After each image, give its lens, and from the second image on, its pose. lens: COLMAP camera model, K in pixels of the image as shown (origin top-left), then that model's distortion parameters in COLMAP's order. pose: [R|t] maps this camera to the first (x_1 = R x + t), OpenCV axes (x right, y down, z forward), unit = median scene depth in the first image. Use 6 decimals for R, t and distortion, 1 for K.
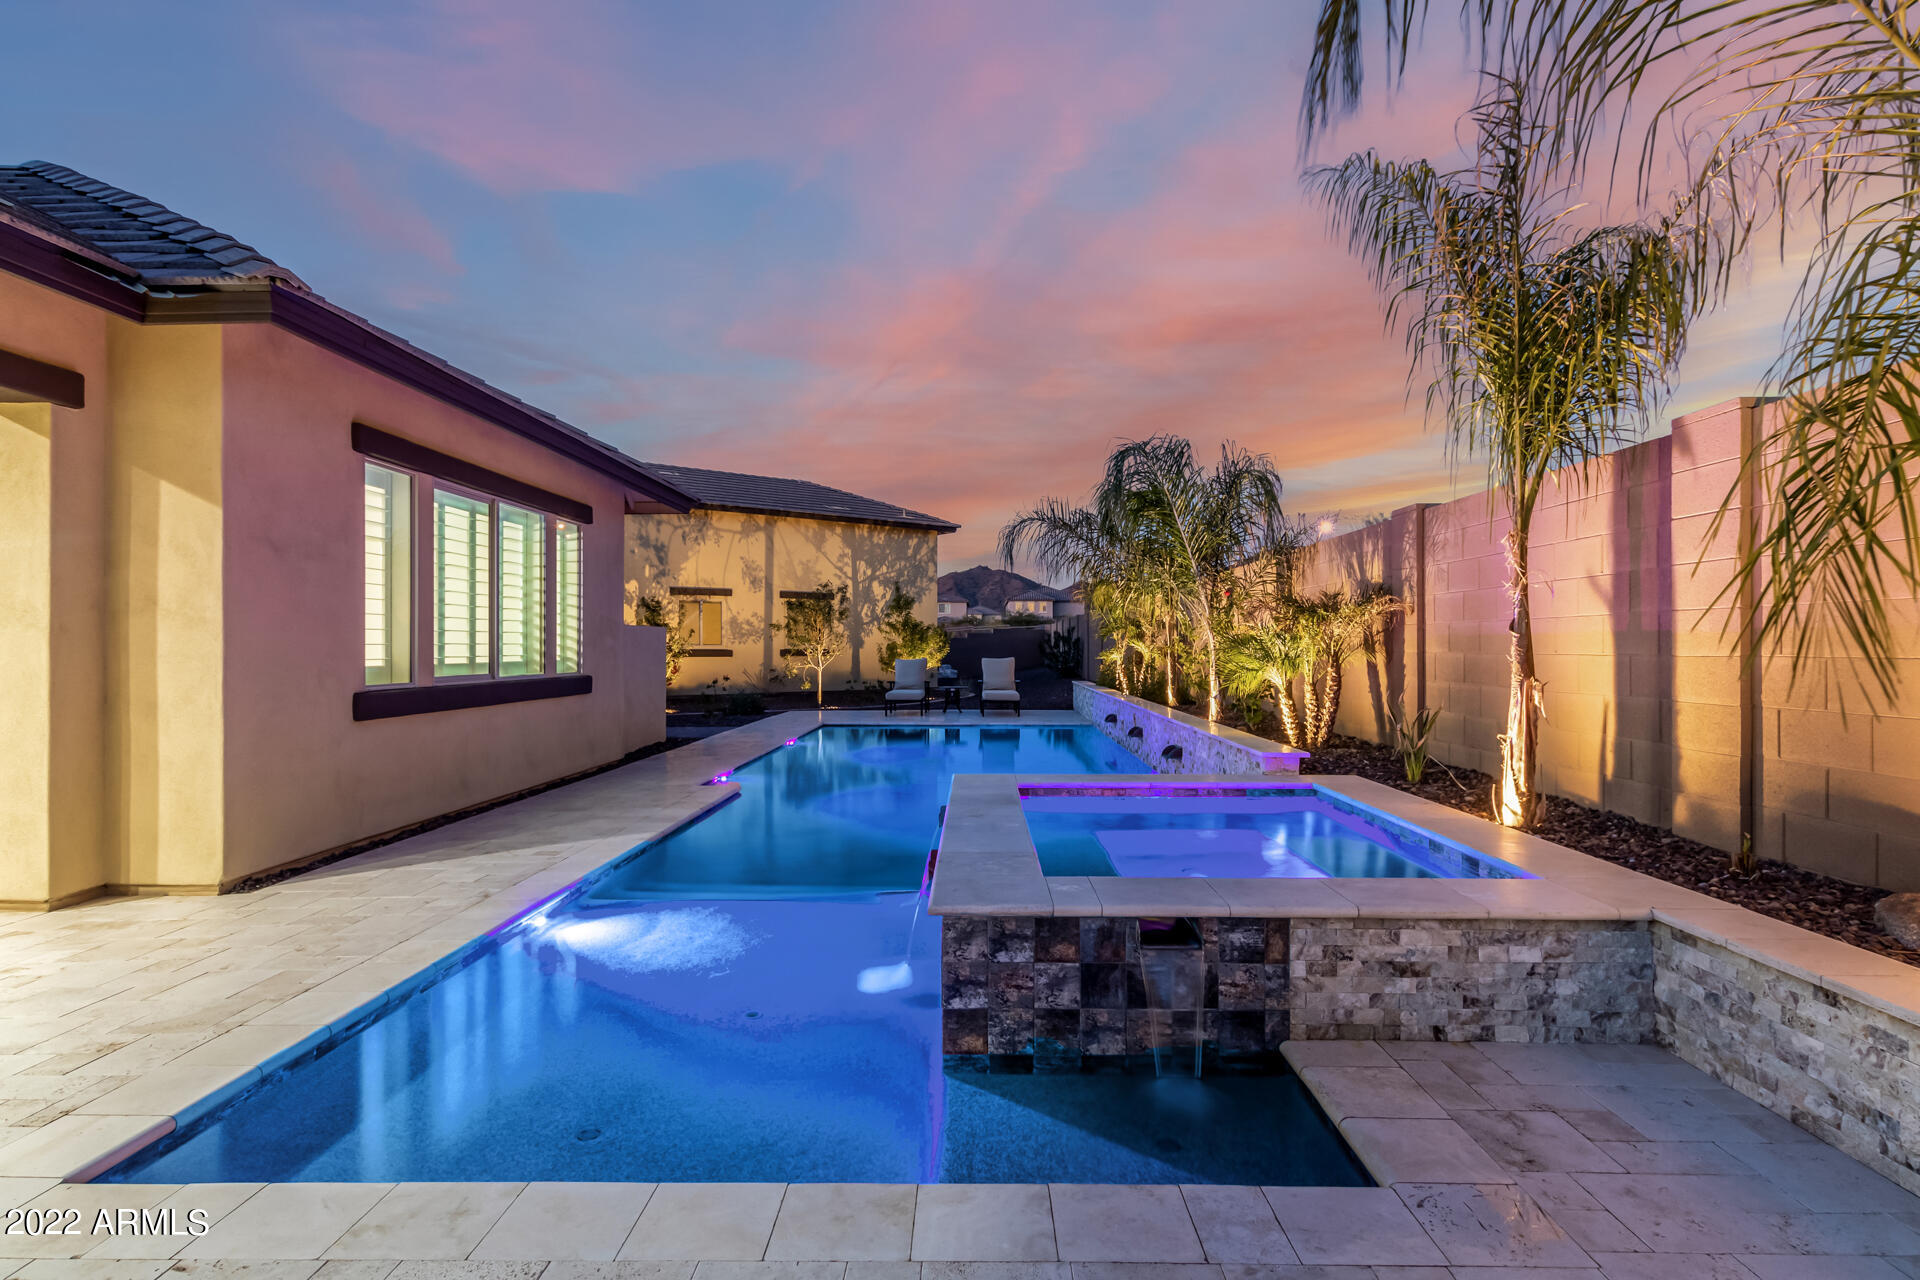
lens RADIAL K [[915.5, 0, 960.0], [0, 915.5, 640.0], [0, 0, 1]] dist [-0.000229, -0.000153]
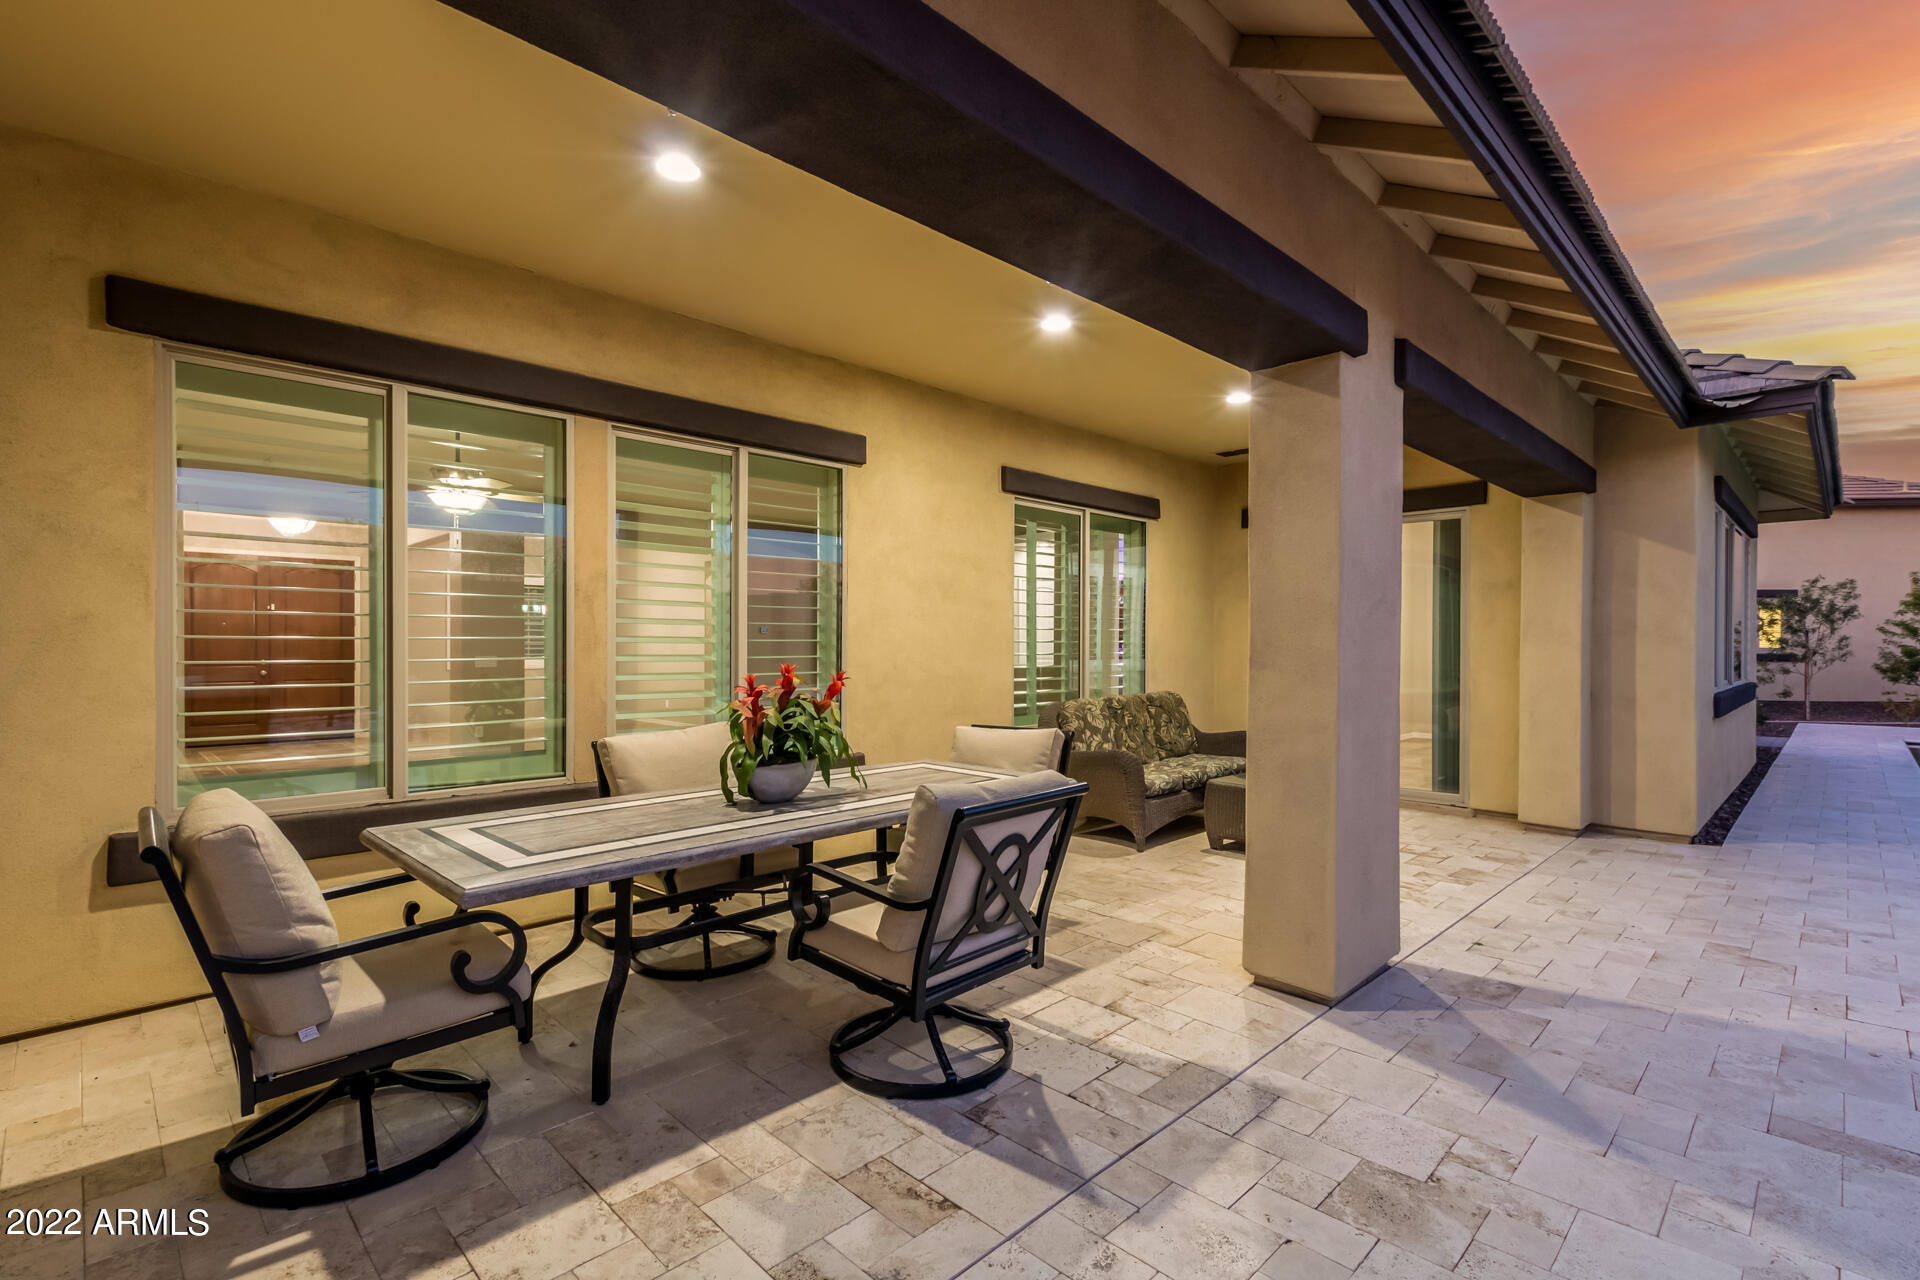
lens RADIAL K [[880.5, 0, 960.0], [0, 880.5, 640.0], [0, 0, 1]] dist [-0.000070, -0.000315]
pose [[0.718963, 0.003089, -0.695042, -0.141571], [-0.001128, 0.999994, 0.003277, -0.004866], [0.695048, -0.001573, 0.718962, -0.139679]]
